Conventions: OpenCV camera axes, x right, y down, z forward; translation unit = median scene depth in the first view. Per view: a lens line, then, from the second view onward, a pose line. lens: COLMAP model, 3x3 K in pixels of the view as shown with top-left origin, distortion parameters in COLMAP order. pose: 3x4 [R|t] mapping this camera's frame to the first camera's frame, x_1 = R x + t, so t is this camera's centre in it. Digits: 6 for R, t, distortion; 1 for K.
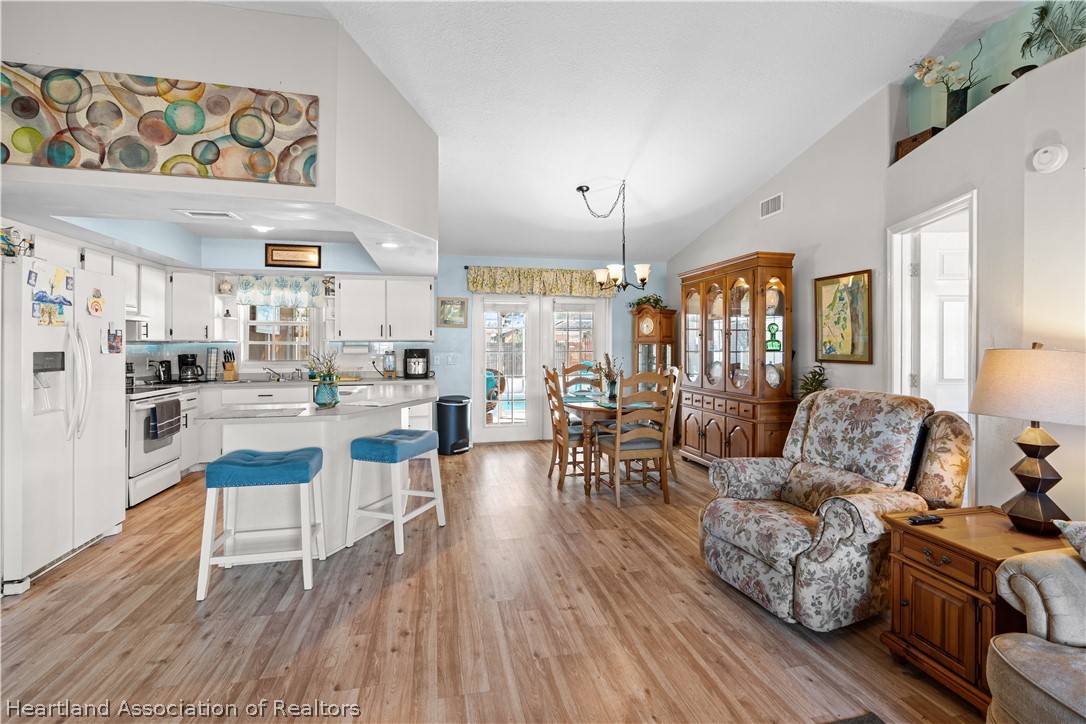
lens RADIAL K [[502.3, 0, 549.6], [0, 502.3, 342.1], [0, 0, 1]] dist [-0.003389, 0.000841]
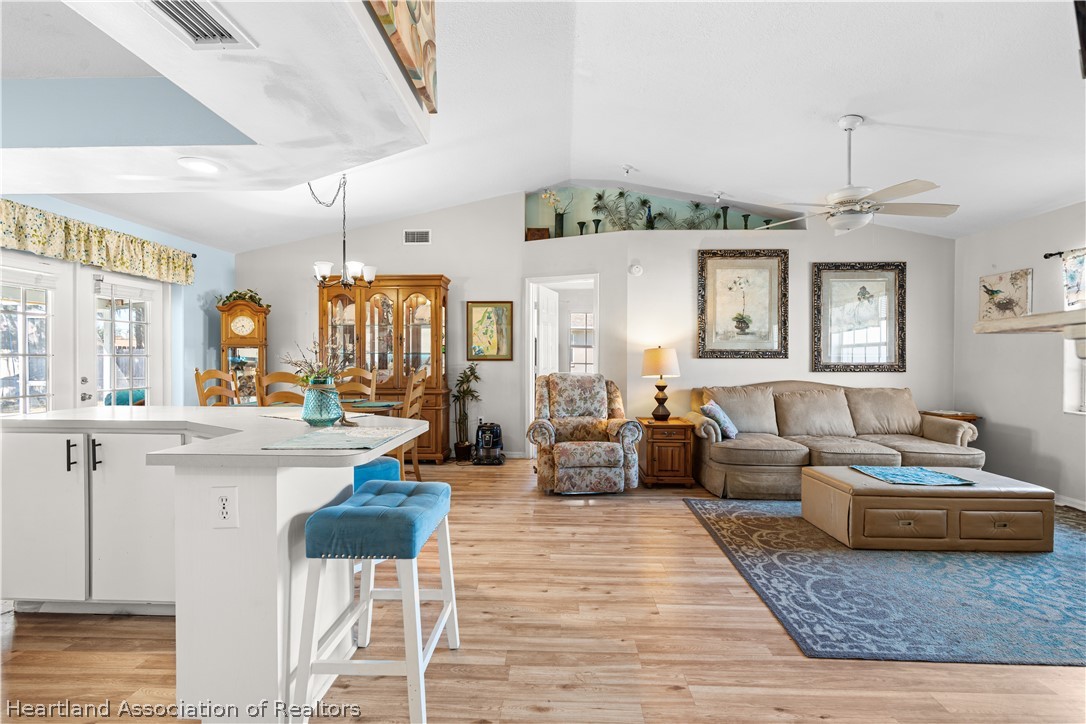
lens RADIAL K [[491.7, 0, 544.9], [0, 491.7, 360.1], [0, 0, 1]] dist [-0.004319, 0.001200]
pose [[0.258295, -0.001390, 0.966065, -1.089217], [-0.006091, 0.999977, 0.003068, 0.046989], [-0.966047, -0.006676, 0.258281, 0.631533]]
